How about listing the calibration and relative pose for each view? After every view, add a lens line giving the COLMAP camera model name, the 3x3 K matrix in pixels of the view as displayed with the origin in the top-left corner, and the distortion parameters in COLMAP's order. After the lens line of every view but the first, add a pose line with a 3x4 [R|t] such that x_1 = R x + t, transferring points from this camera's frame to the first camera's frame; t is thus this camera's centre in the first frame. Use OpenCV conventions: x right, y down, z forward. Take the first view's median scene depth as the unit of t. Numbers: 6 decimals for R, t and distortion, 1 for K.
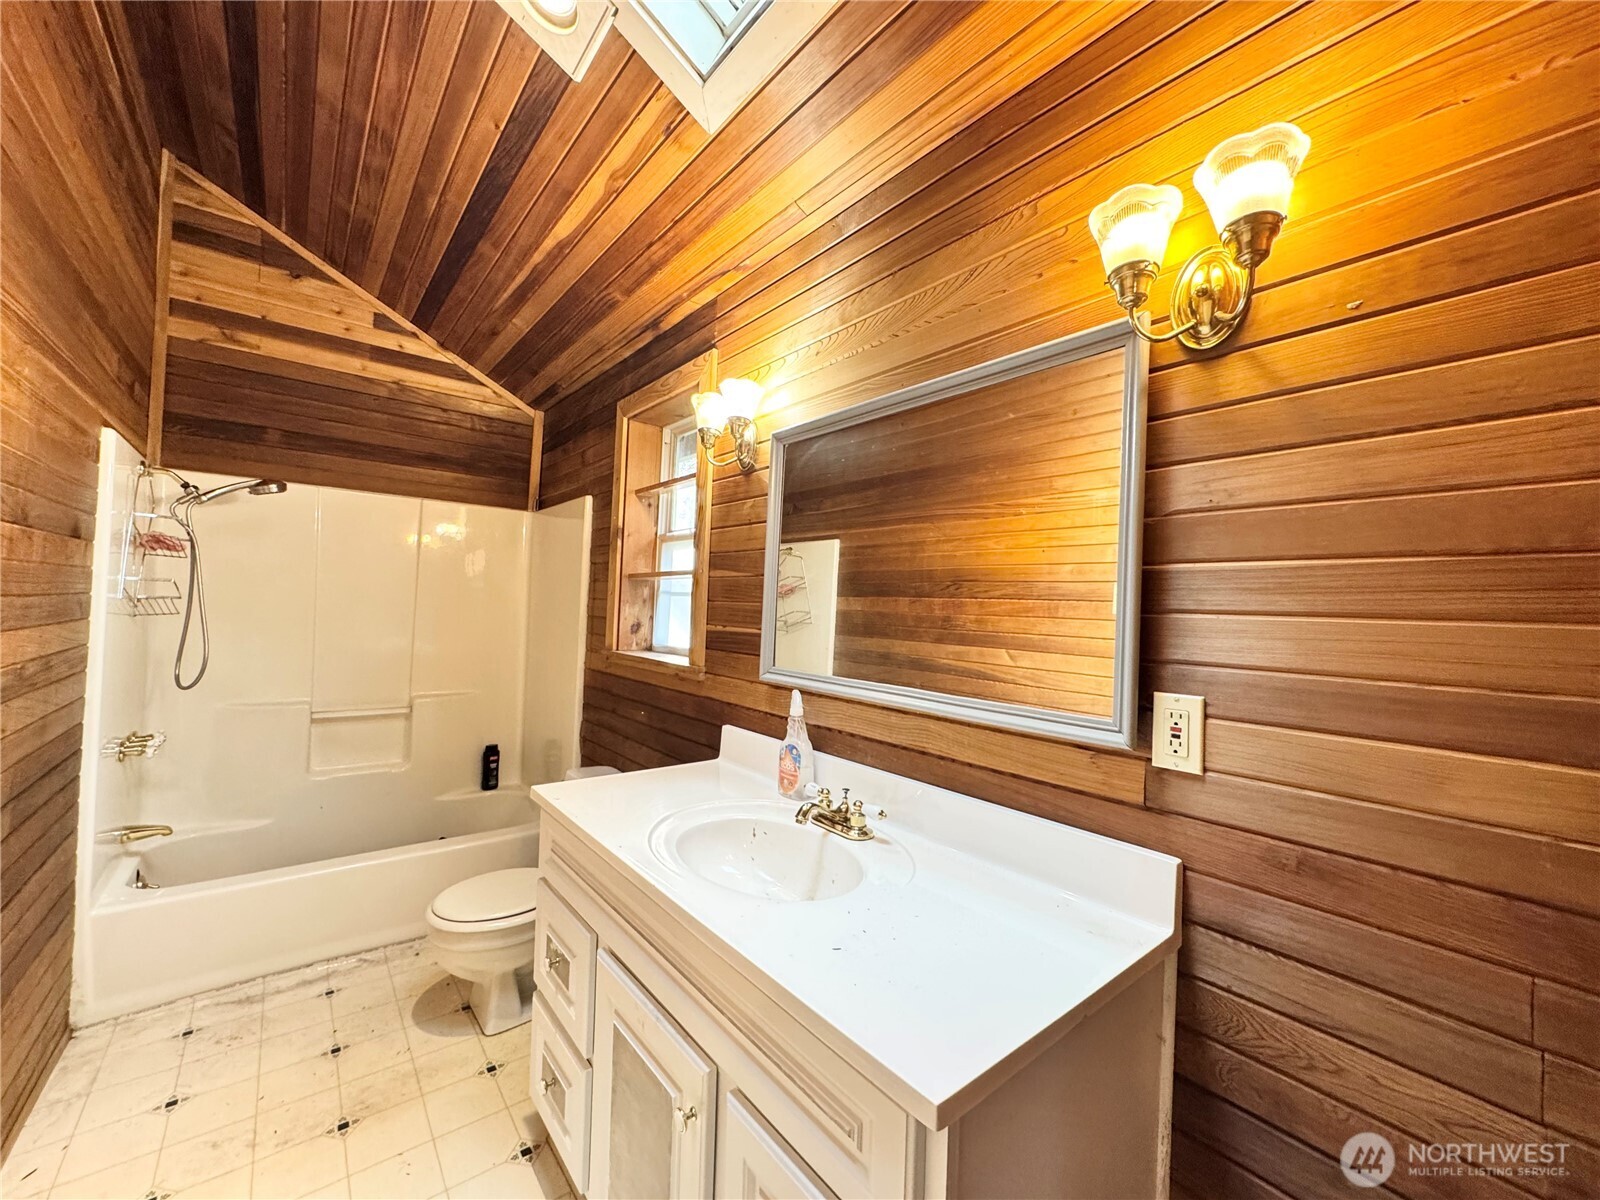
lens RADIAL K [[637.1, 0, 799.9], [0, 637.1, 600.4], [0, 0, 1]] dist [-0.002329, 0.000623]
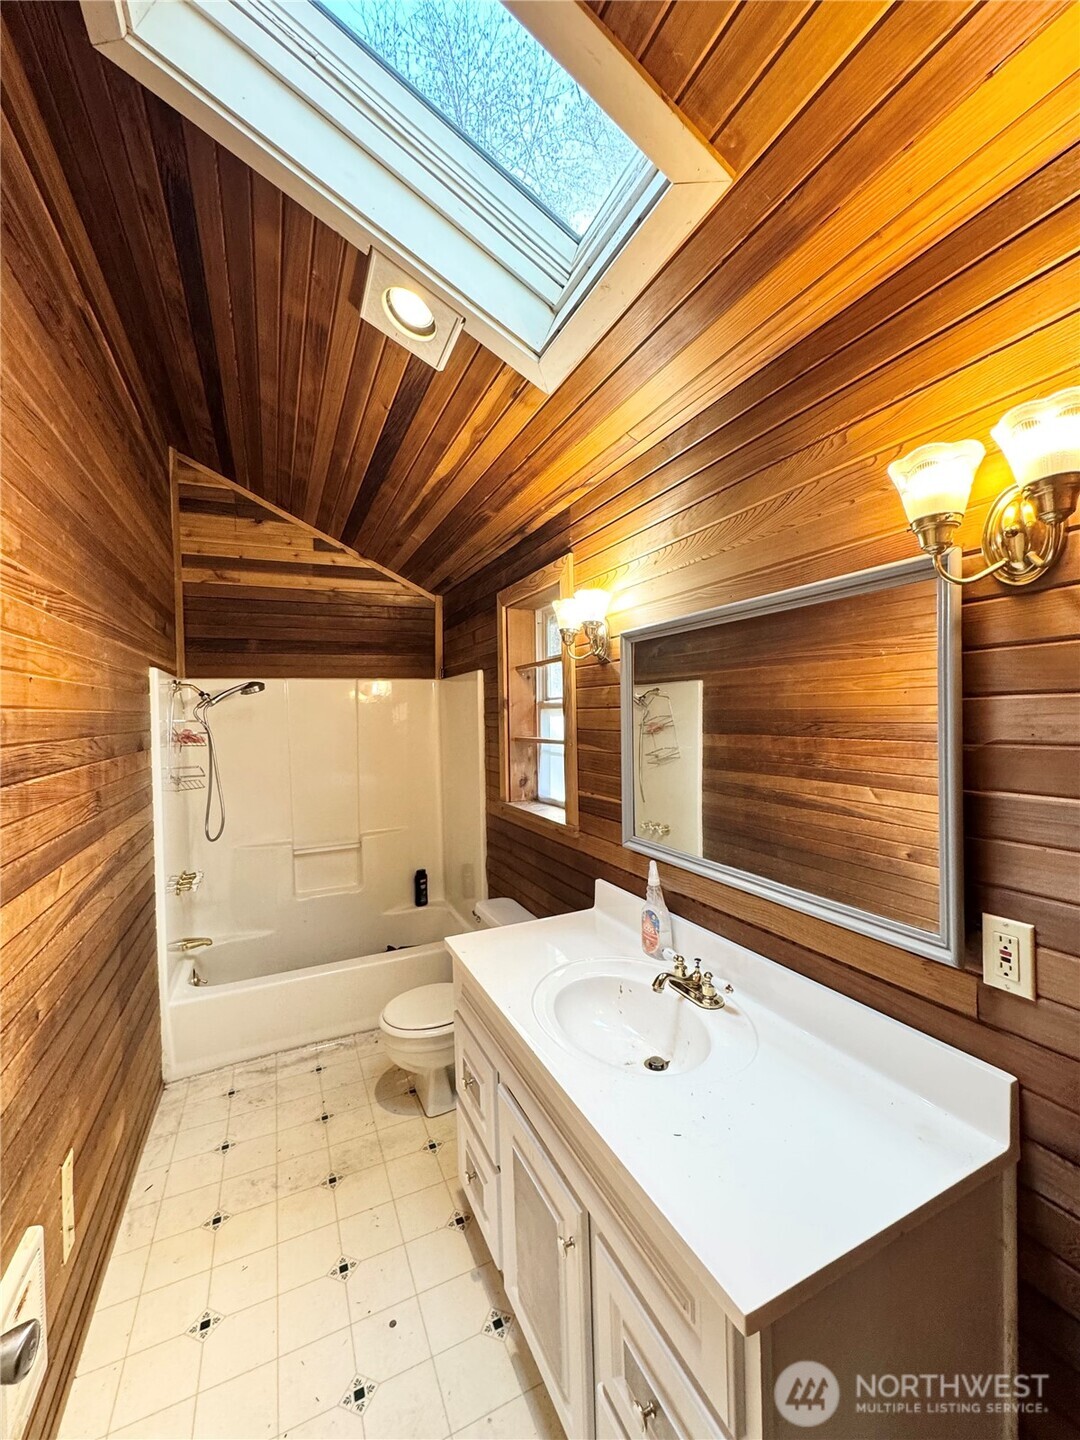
lens RADIAL K [[573.4, 0, 542.9], [0, 573.4, 718.6], [0, 0, 1]] dist [-0.002329, 0.000623]
pose [[0.969487, -0.056853, -0.238460, 0.055748], [0.063326, 0.997801, 0.019567, -0.132835], [0.236823, -0.034071, 0.970955, -0.039697]]
